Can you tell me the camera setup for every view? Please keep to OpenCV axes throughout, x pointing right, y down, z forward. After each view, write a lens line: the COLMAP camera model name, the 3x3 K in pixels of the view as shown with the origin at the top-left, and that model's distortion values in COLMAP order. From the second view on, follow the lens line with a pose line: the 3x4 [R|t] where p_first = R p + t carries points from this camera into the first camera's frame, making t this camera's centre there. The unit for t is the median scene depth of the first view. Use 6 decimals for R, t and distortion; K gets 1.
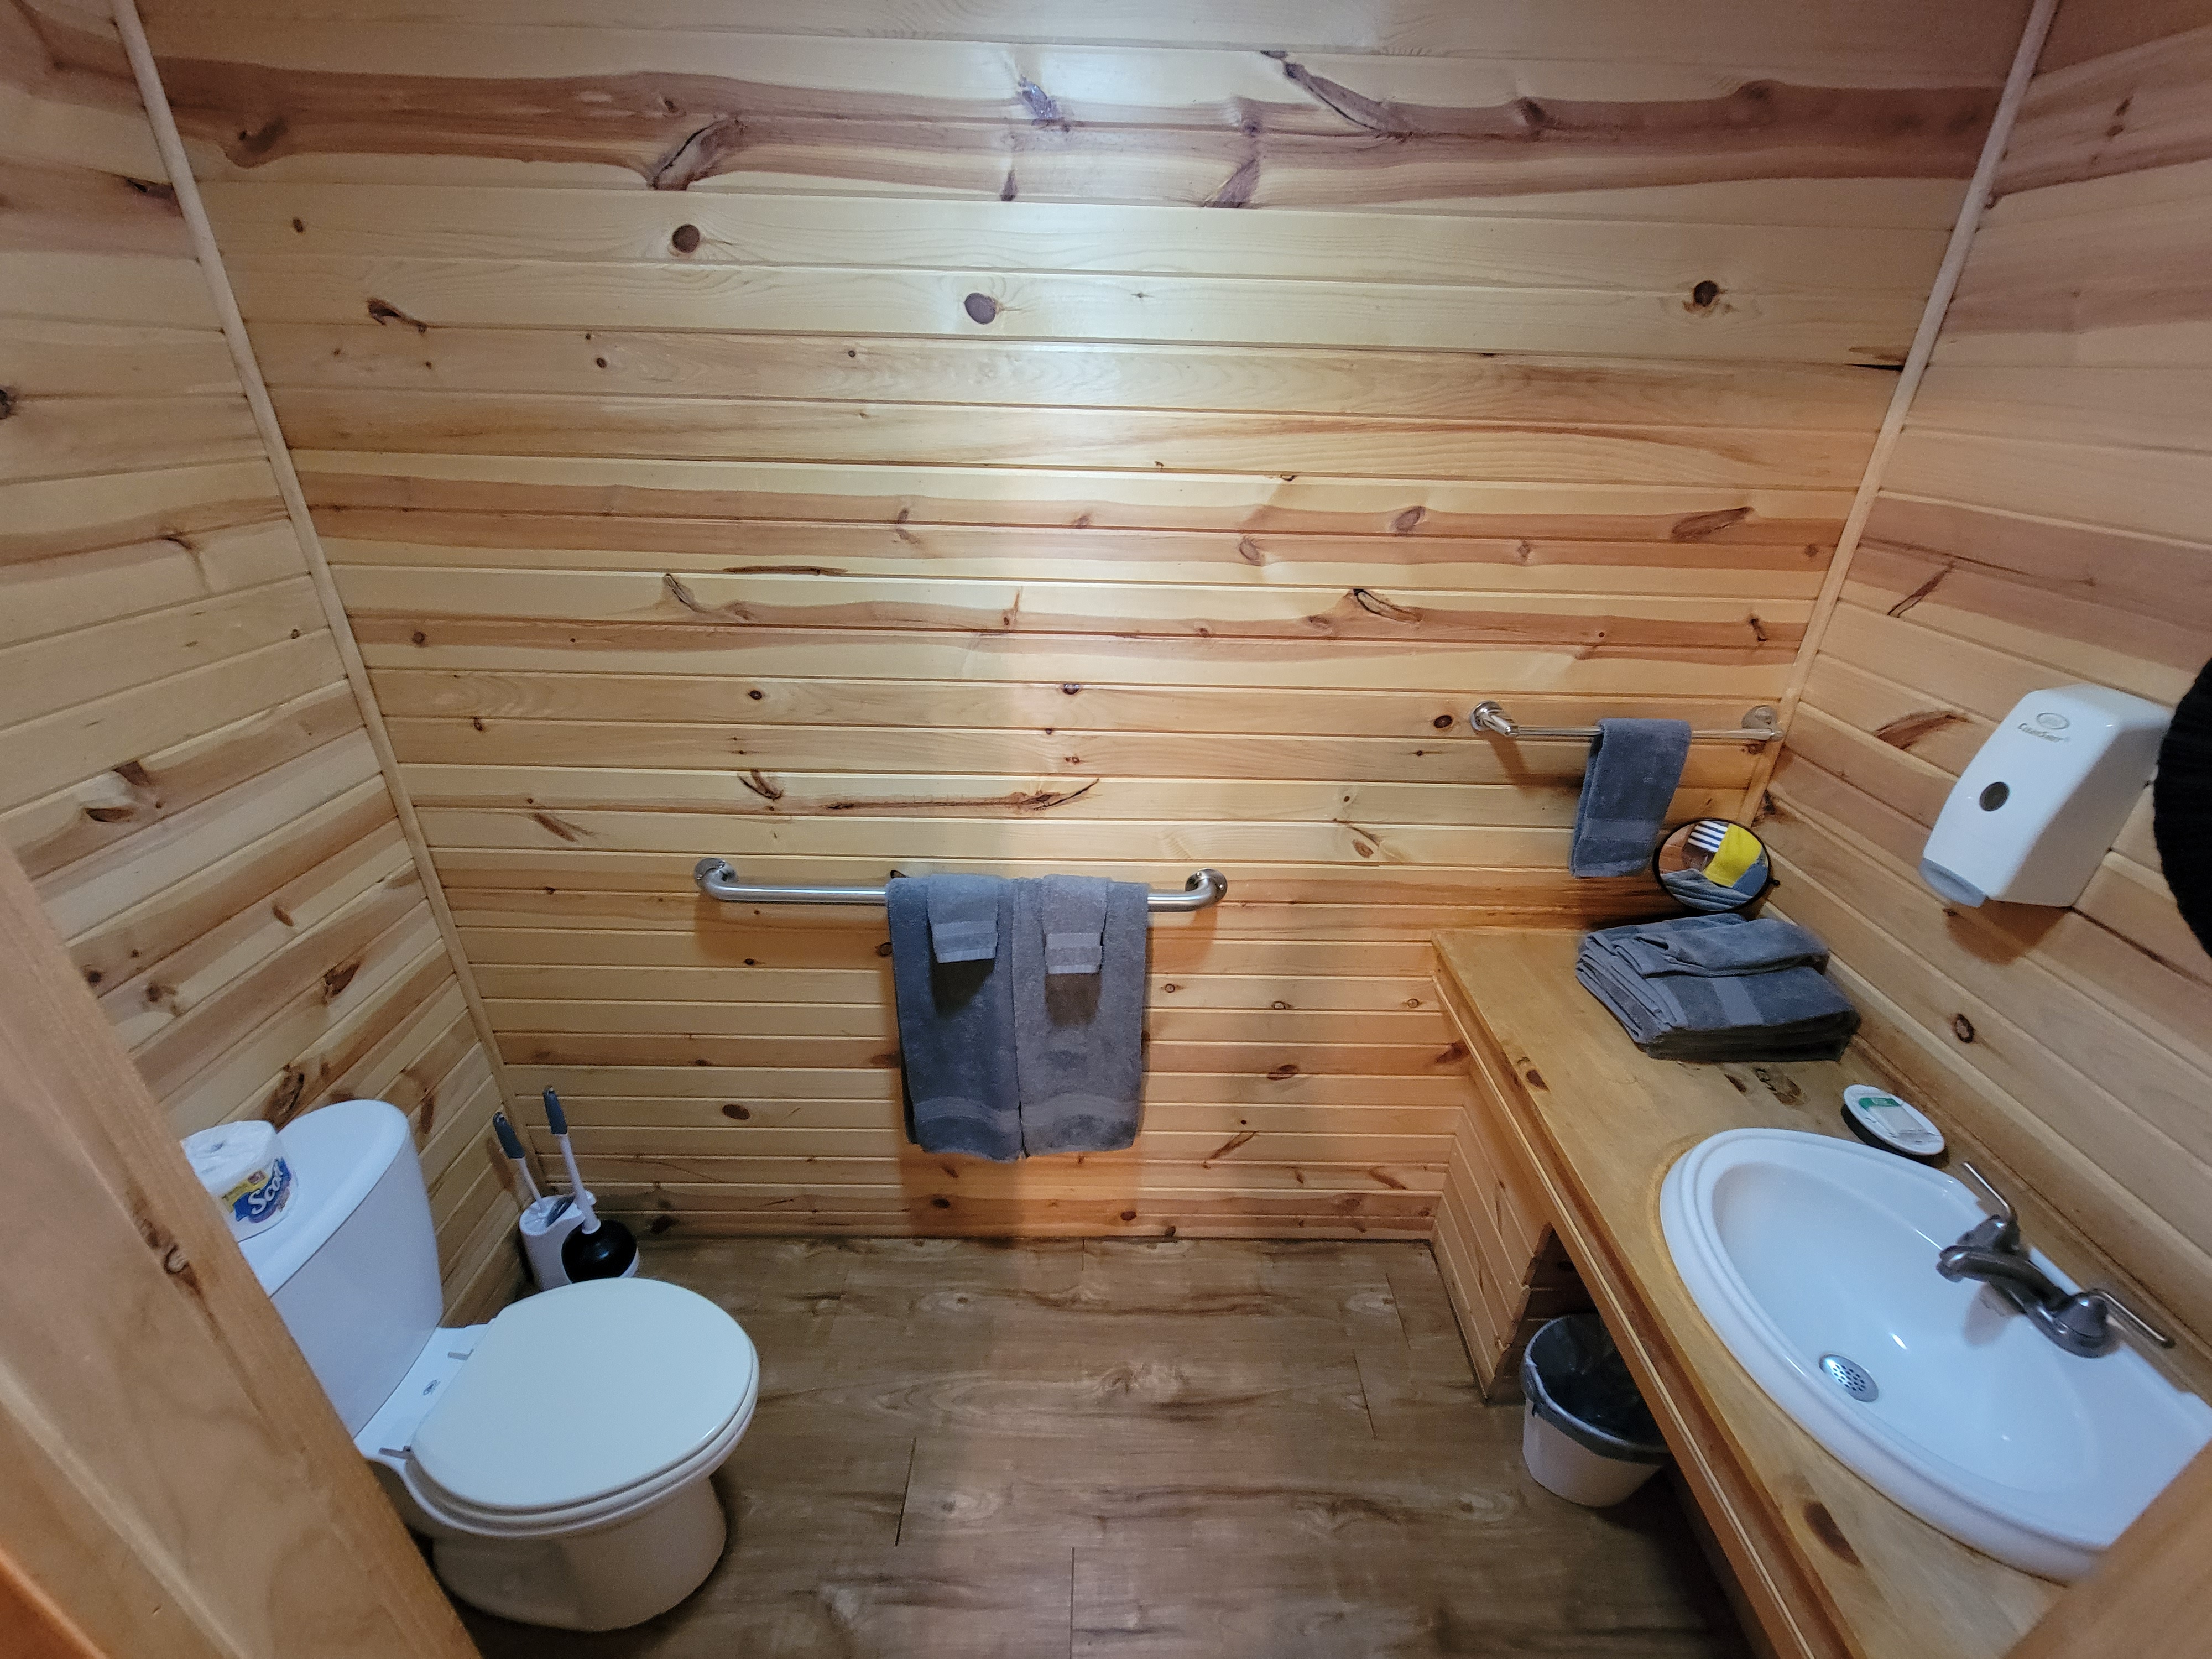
lens RADIAL K [[901.9, 0, 1110.7], [0, 901.9, 827.9], [0, 0, 1]] dist [0.000477, -0.002272]
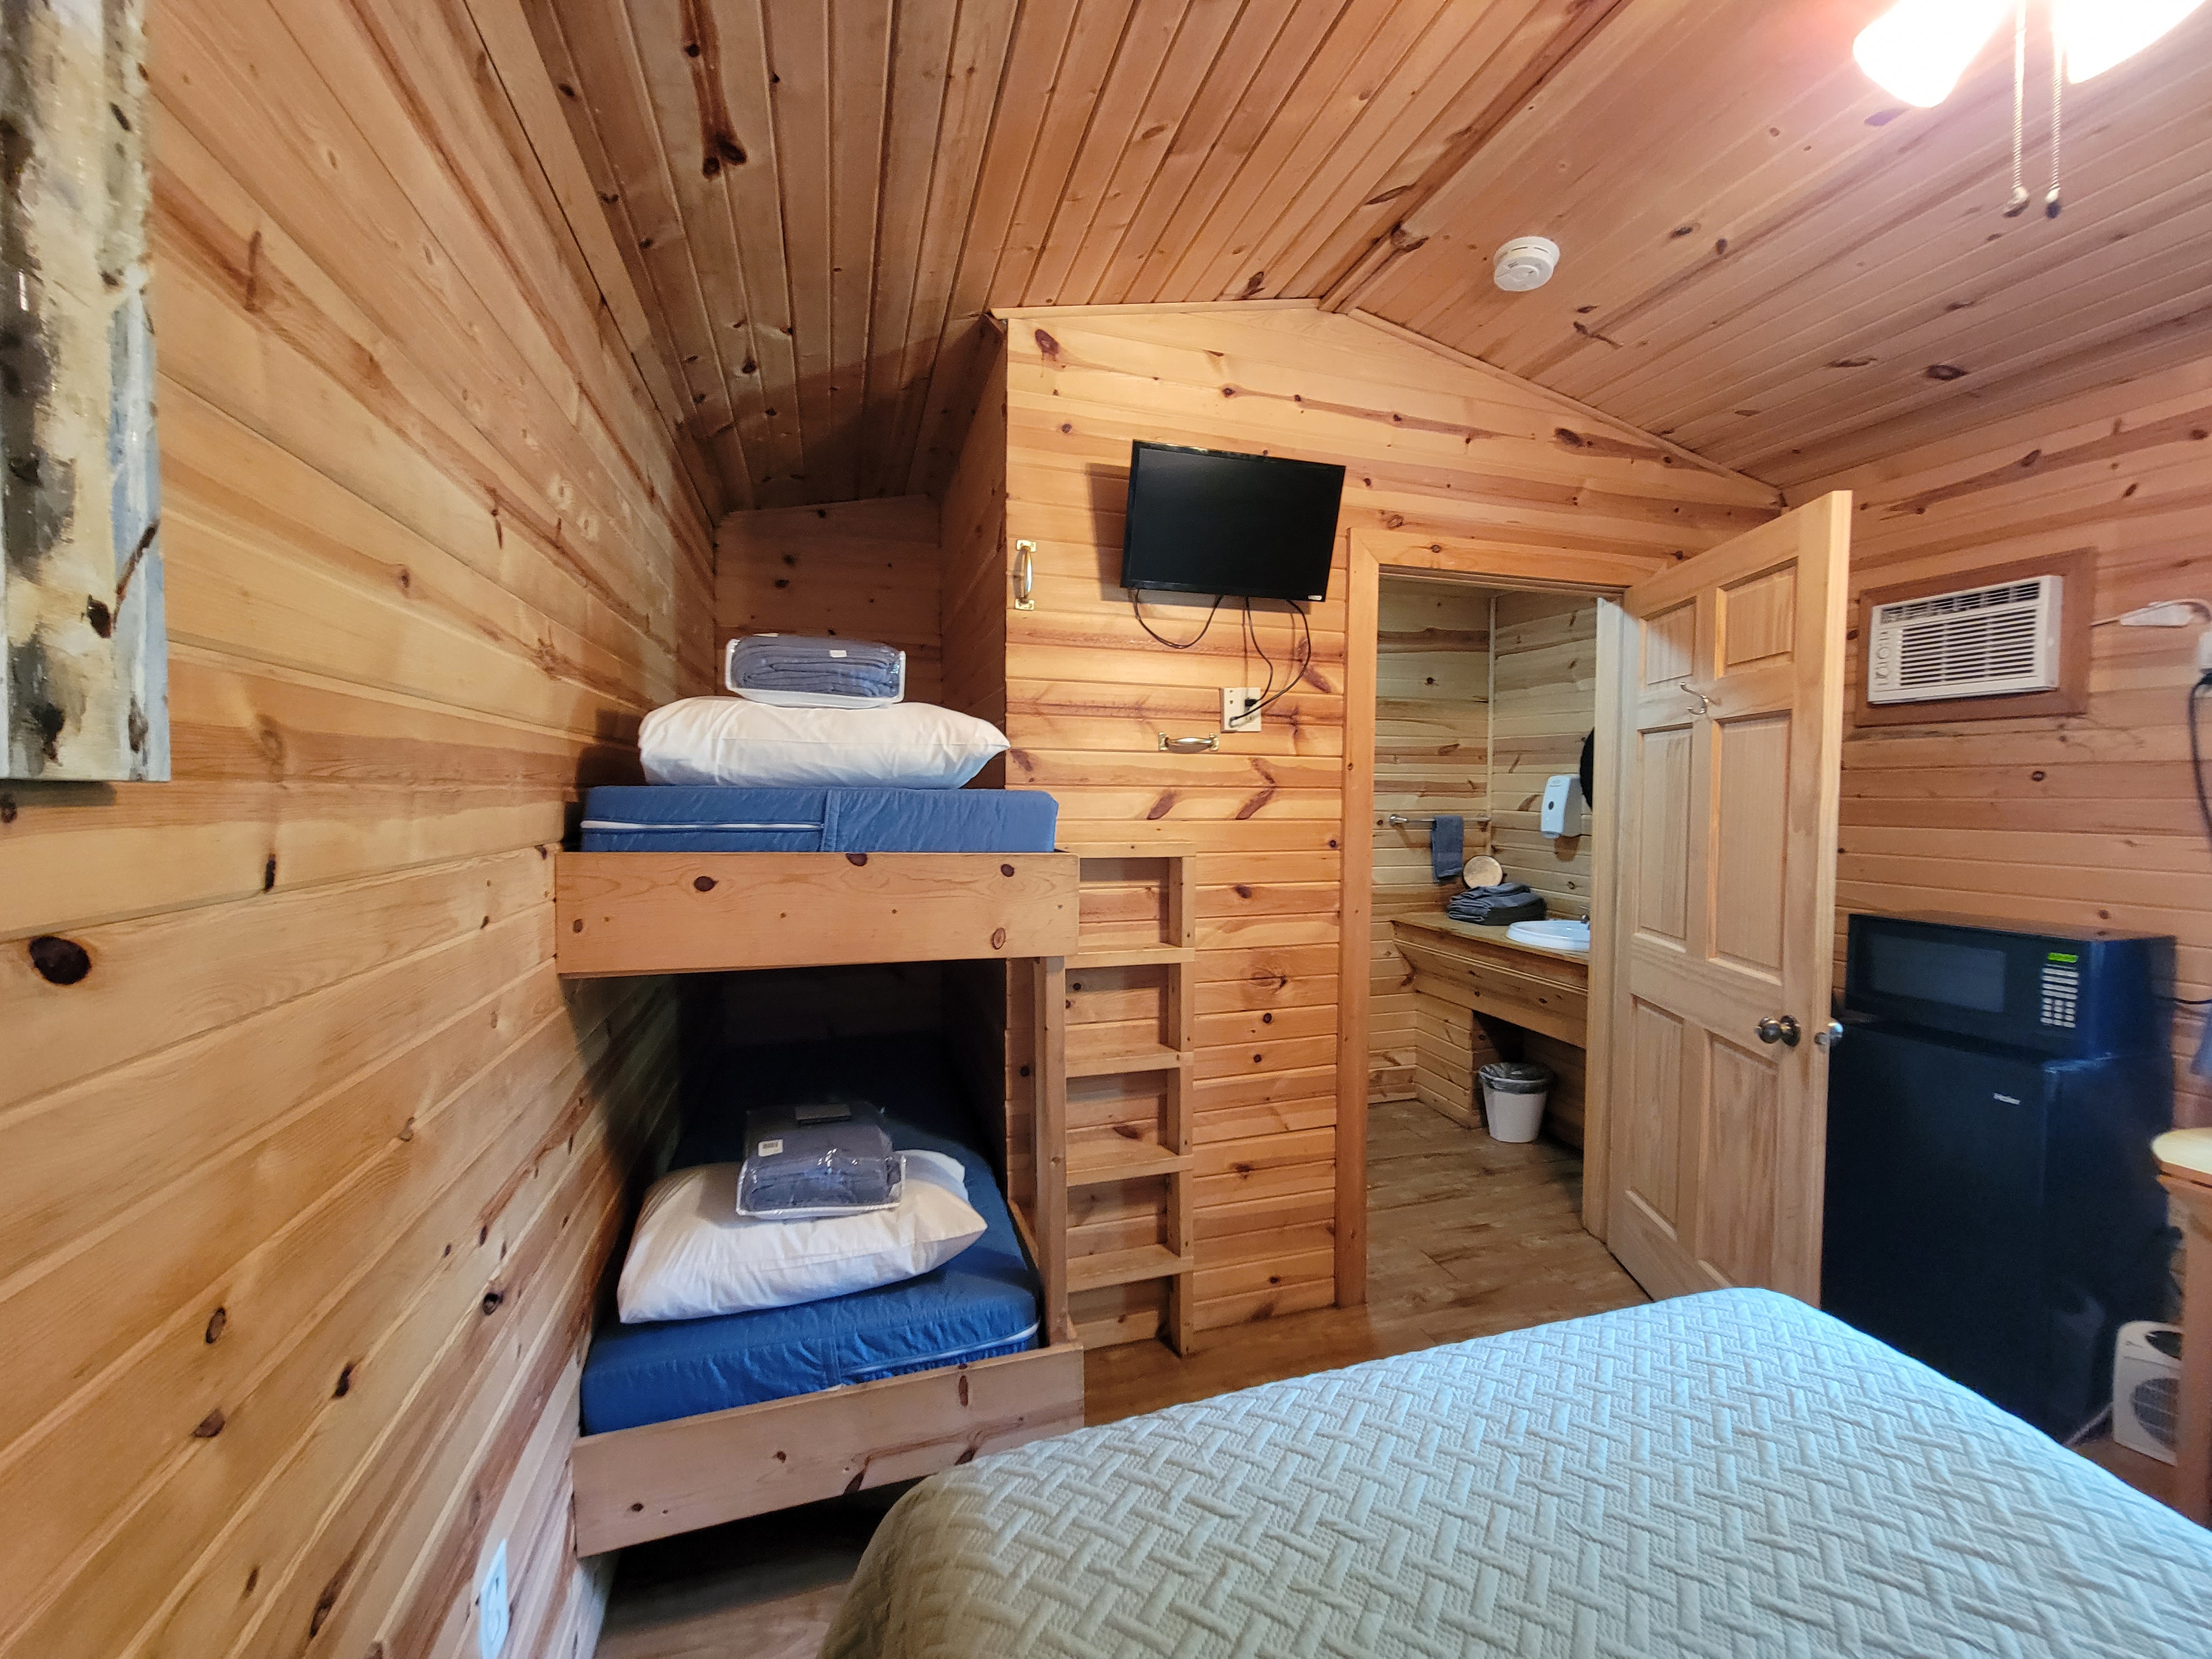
lens RADIAL K [[901.9, 0, 1112.6], [0, 901.9, 824.3], [0, 0, 1]] dist [0.000477, -0.002272]
pose [[0.957818, -0.034554, 0.285289, -1.241439], [0.146263, 0.913160, -0.380454, 0.851849], [-0.247369, 0.406133, 0.879696, -1.225577]]
